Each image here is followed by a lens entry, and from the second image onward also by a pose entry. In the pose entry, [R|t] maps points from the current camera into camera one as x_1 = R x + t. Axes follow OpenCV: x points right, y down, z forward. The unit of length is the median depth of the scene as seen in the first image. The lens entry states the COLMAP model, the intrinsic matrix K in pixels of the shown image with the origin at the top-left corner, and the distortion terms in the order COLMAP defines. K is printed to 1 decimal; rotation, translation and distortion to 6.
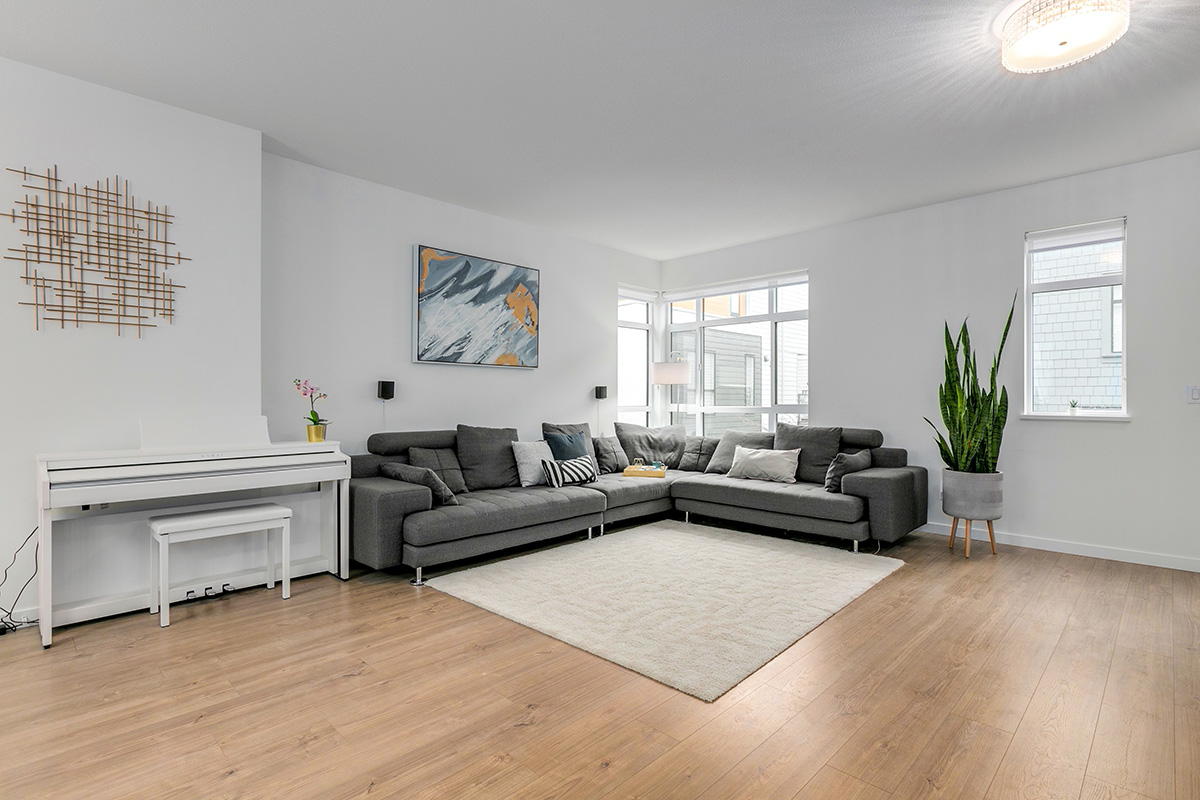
lens RADIAL K [[576.7, 0, 604.3], [0, 576.7, 397.3], [0, 0, 1]] dist [0.001382, -0.006037]
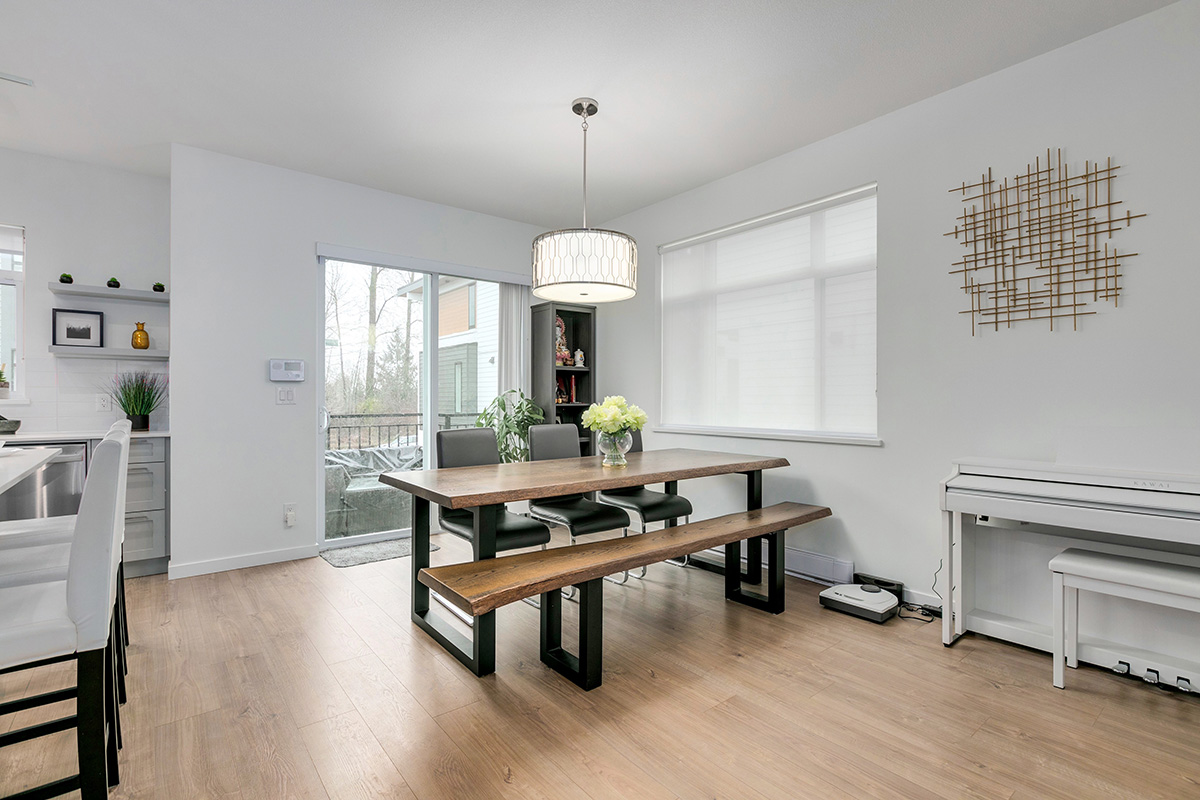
lens RADIAL K [[564.8, 0, 608.1], [0, 564.8, 400.7], [0, 0, 1]] dist [-0.005002, 0.000608]
pose [[-0.109625, 0.001071, -0.993972, 0.052206], [0.000084, 0.999999, 0.001068, -0.001510], [0.993973, 0.000033, -0.109625, 0.281602]]
